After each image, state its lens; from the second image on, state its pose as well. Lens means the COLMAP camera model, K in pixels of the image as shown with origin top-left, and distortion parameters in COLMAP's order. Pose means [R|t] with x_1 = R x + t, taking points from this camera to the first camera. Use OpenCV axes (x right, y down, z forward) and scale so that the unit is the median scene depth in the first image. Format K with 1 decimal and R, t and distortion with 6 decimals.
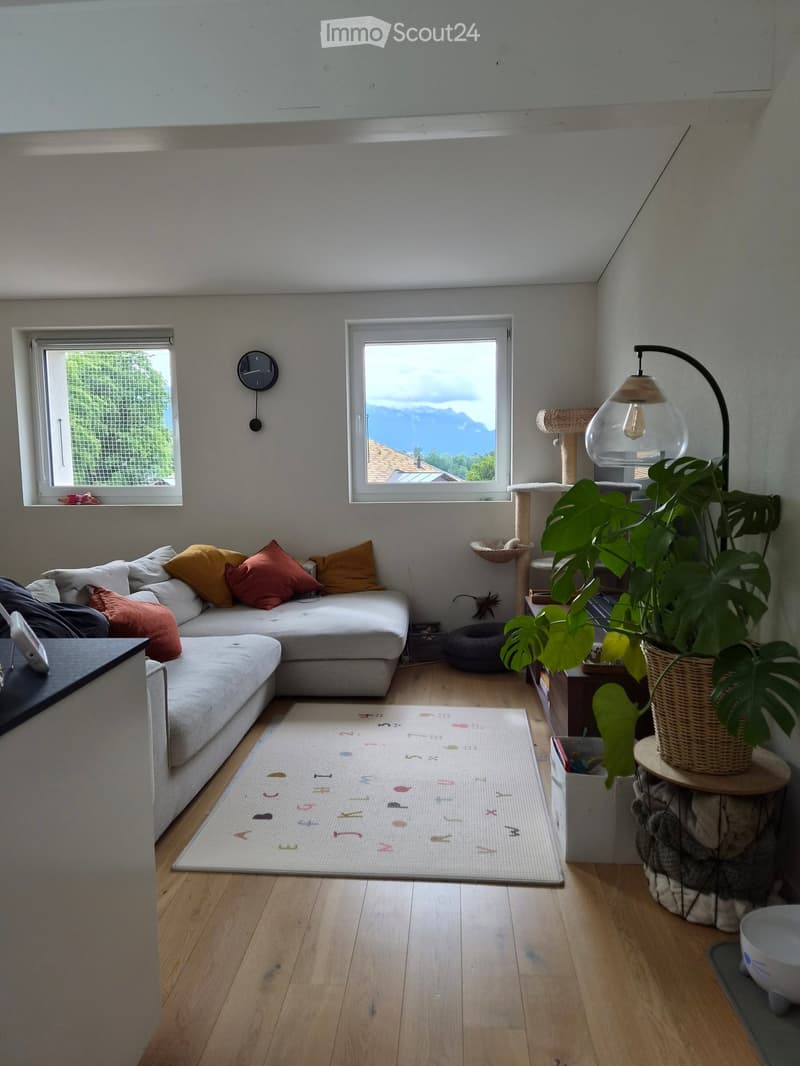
lens RADIAL K [[741.3, 0, 400.0], [0, 741.3, 533.0], [0, 0, 1]] dist [0.033868, -0.000993]
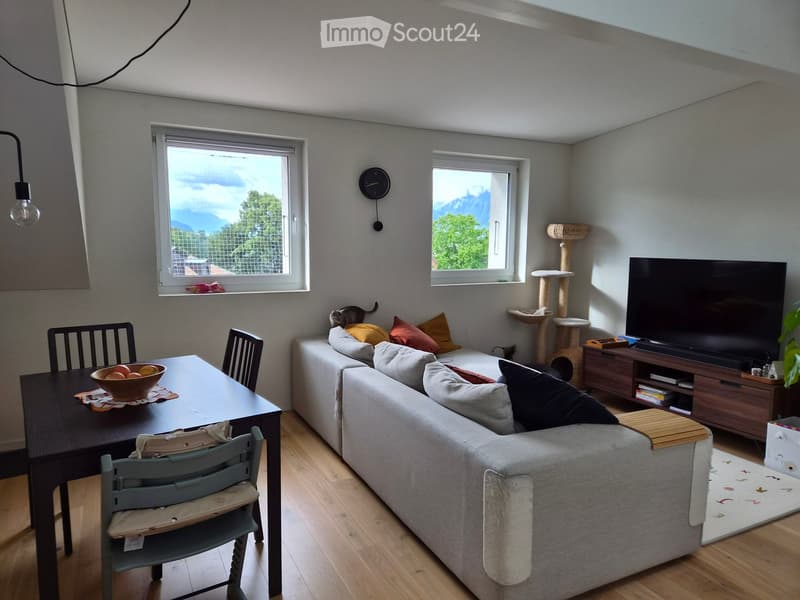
lens RADIAL K [[556.3, 0, 400.0], [0, 556.3, 300.0], [0, 0, 1]] dist [0.033868, -0.000993]
pose [[0.846187, -0.036612, 0.531627, -0.652244], [0.031044, 0.999330, 0.019408, -0.036052], [-0.531982, 0.000082, 0.846756, 0.173140]]
